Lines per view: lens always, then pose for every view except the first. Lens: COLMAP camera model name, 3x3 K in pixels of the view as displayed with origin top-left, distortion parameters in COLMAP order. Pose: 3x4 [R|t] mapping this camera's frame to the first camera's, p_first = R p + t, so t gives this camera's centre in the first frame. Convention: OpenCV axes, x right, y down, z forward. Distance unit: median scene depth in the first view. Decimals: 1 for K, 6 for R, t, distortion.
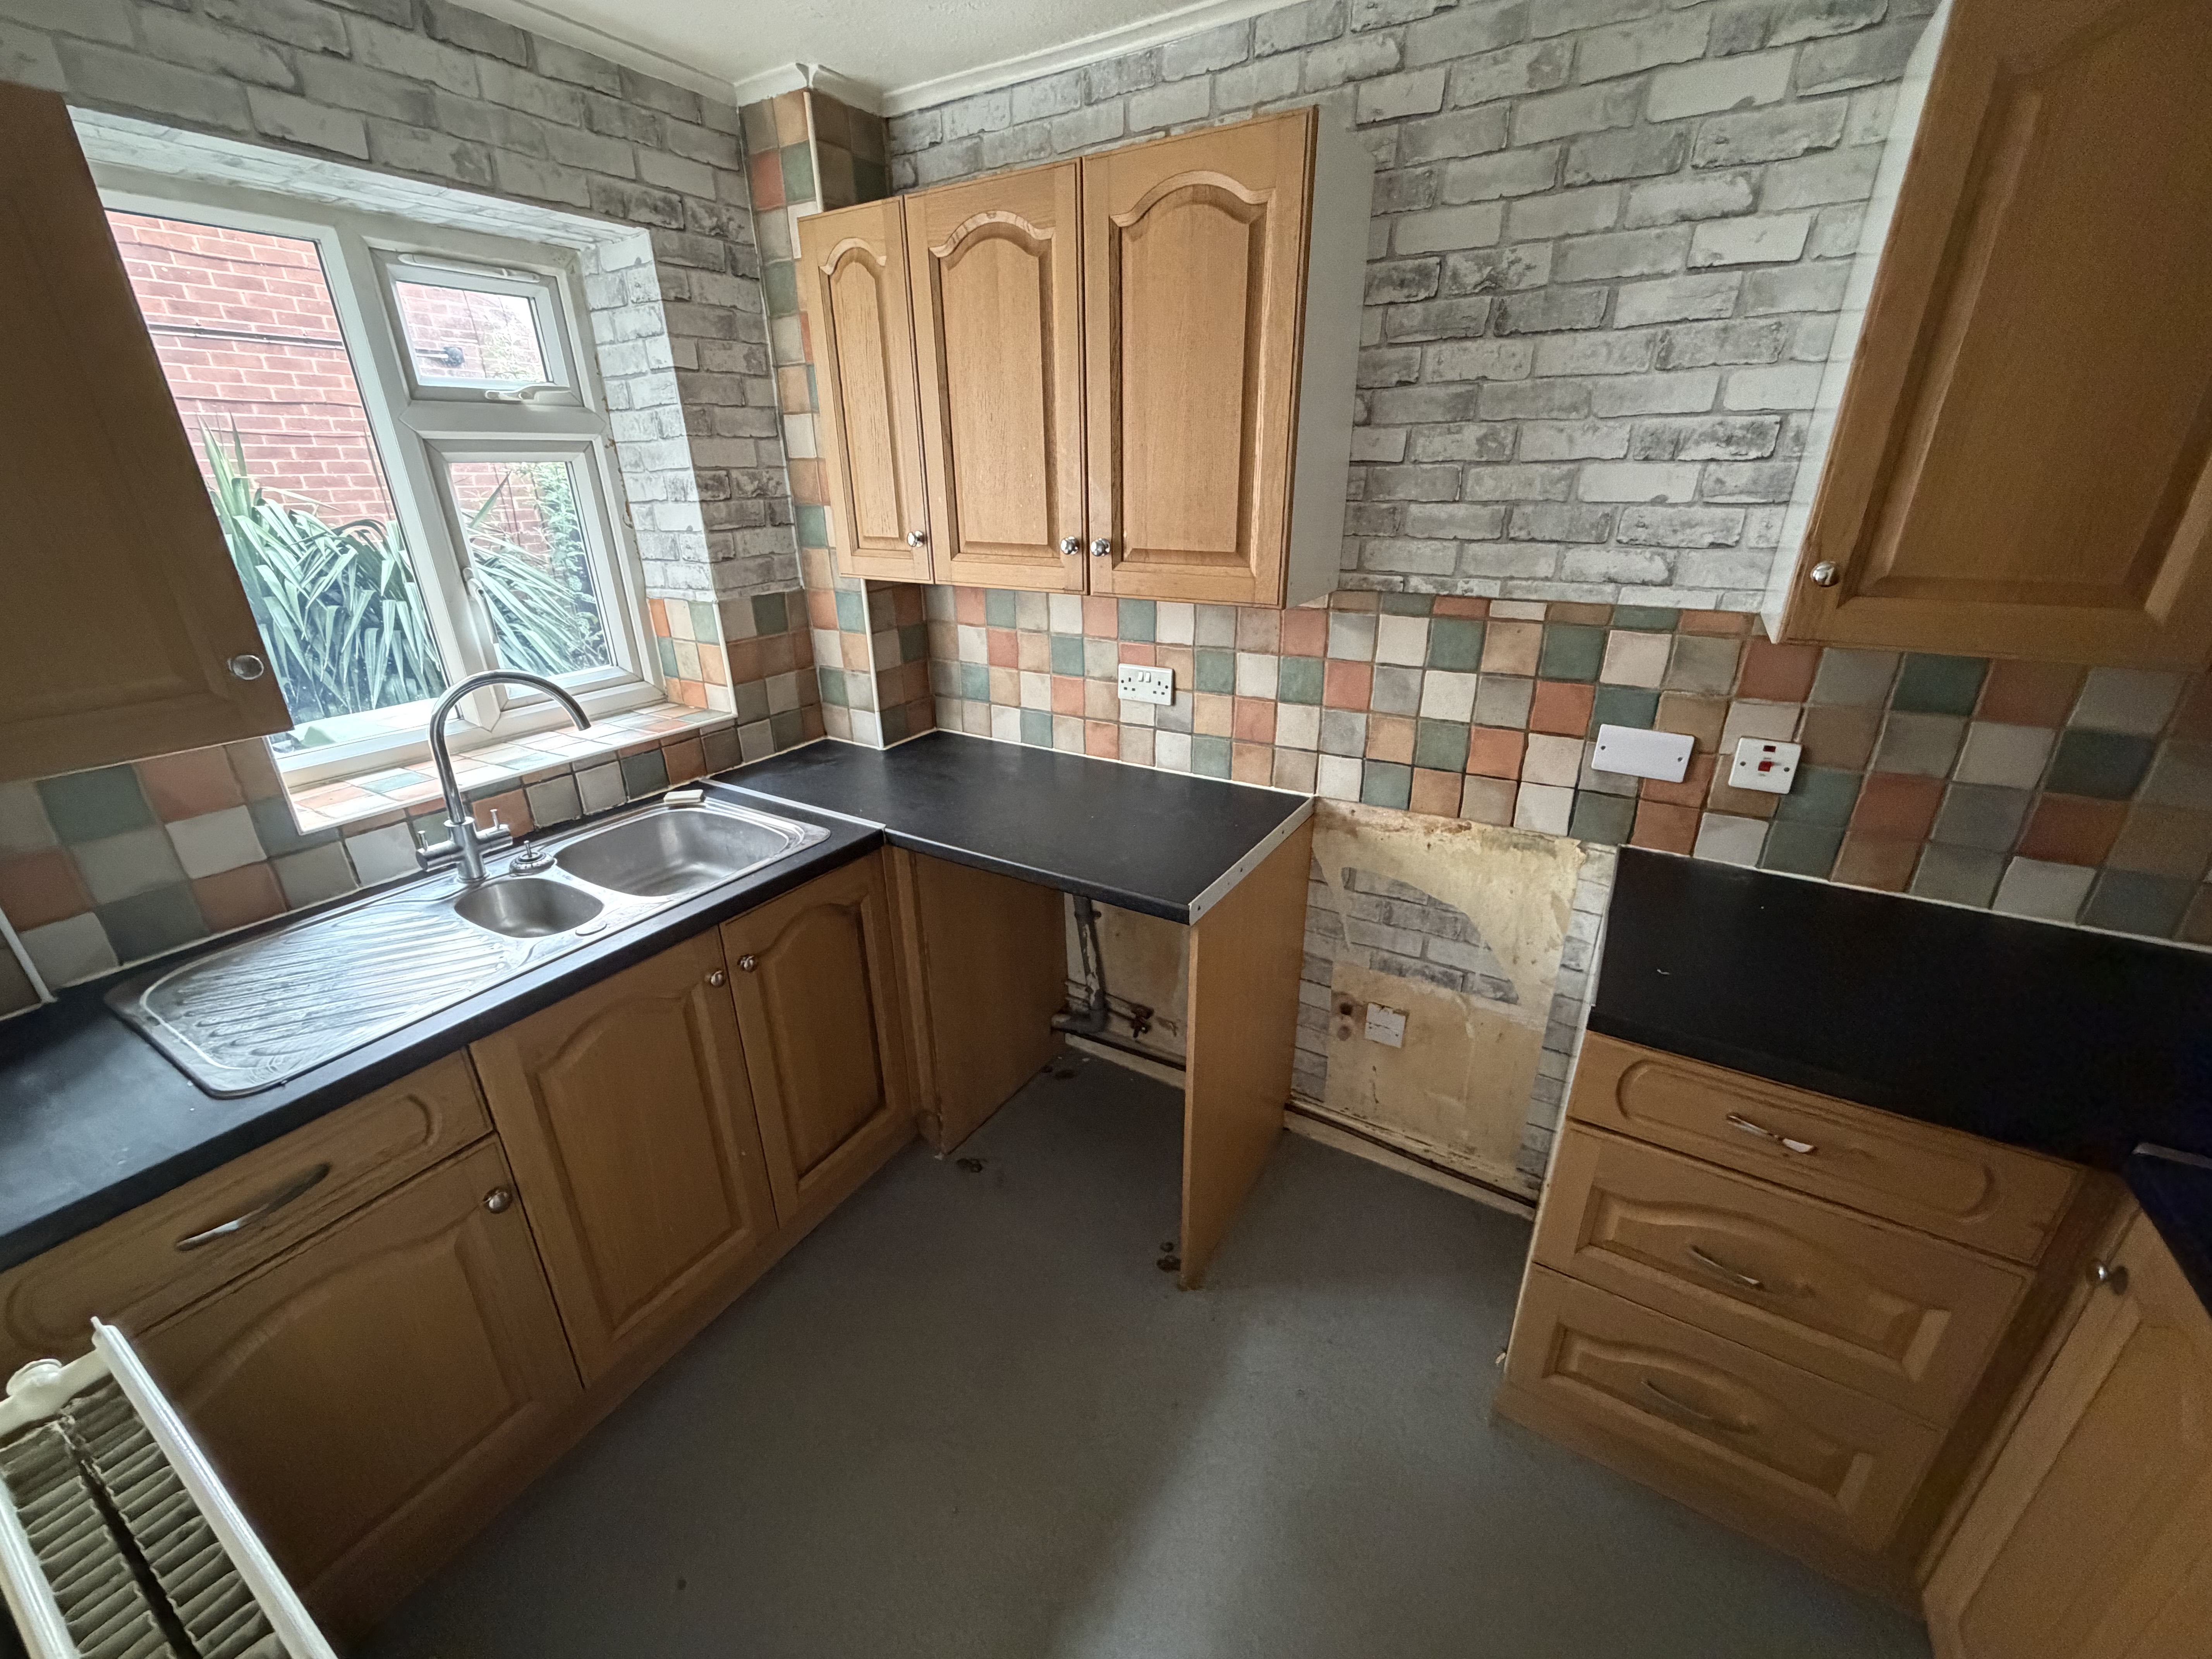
lens RADIAL K [[885.5, 0, 1100.2], [0, 885.5, 831.5], [0, 0, 1]] dist [0.002632, 0.000707]
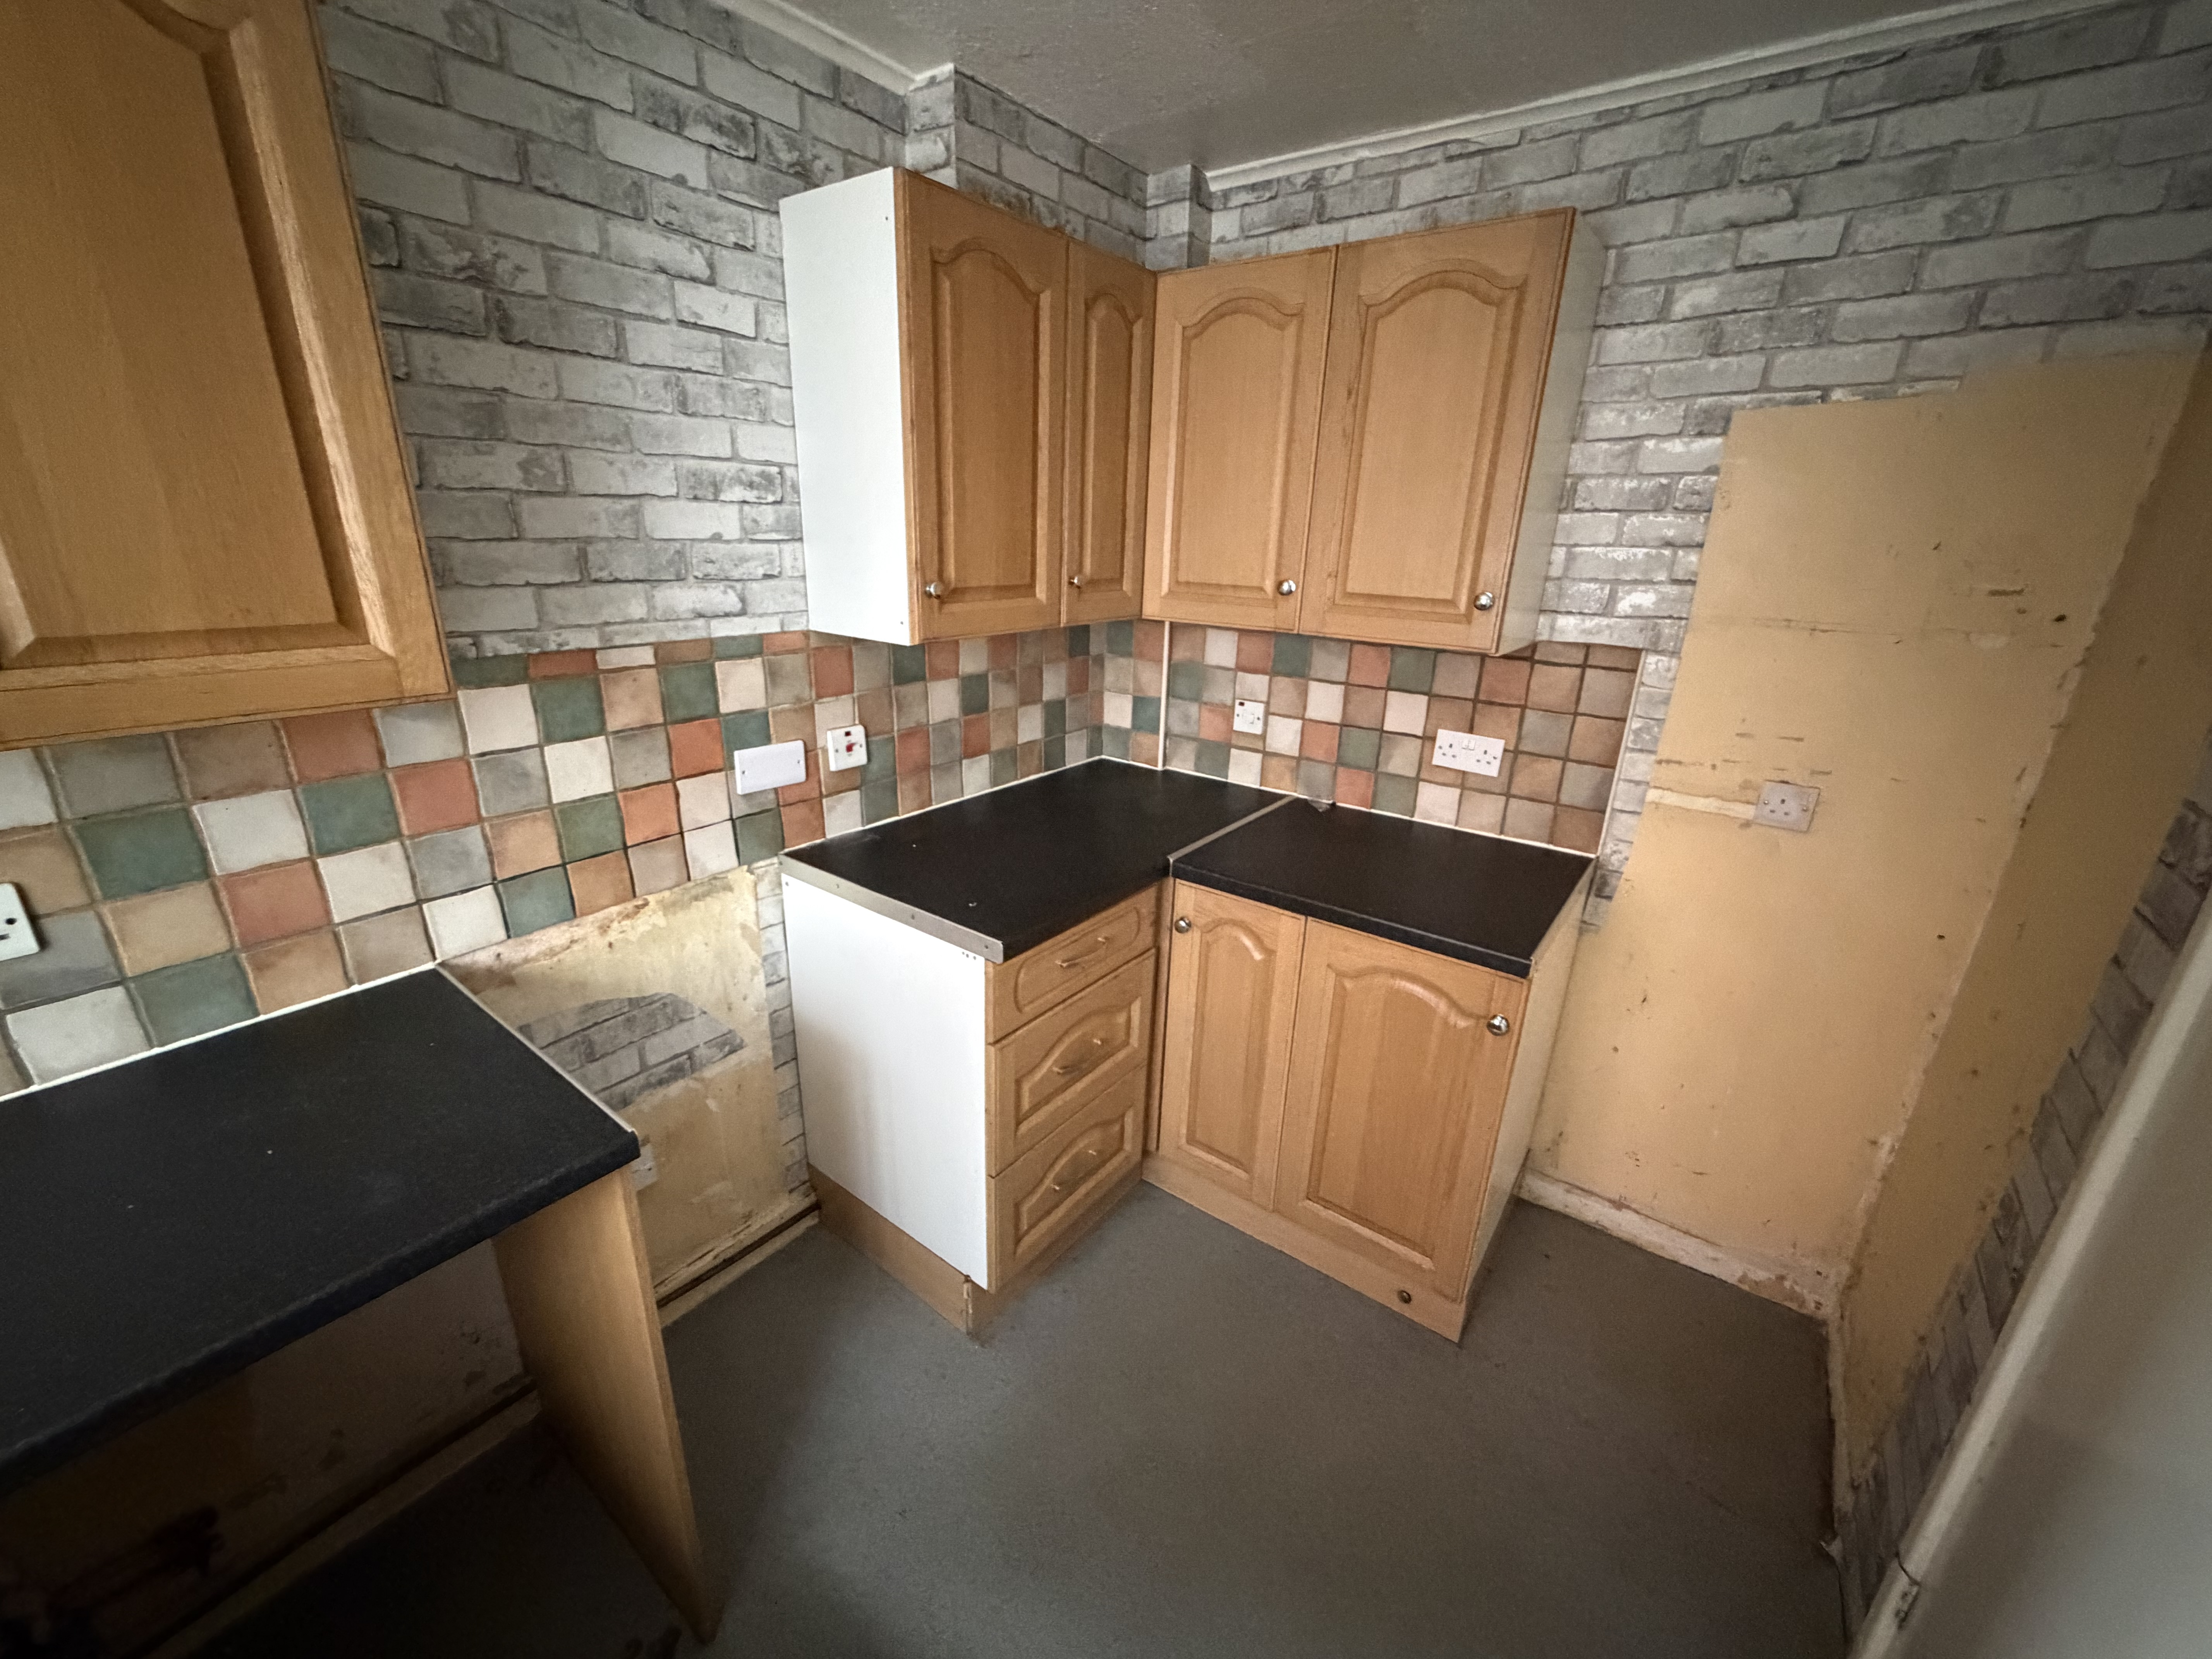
lens RADIAL K [[885.5, 0, 1096.3], [0, 885.5, 832.4], [0, 0, 1]] dist [0.002632, 0.000707]
pose [[0.096144, -0.314460, 0.944389, -0.402371], [0.356029, 0.896879, 0.262395, -0.159579], [-0.929516, 0.311002, 0.198186, 0.439751]]
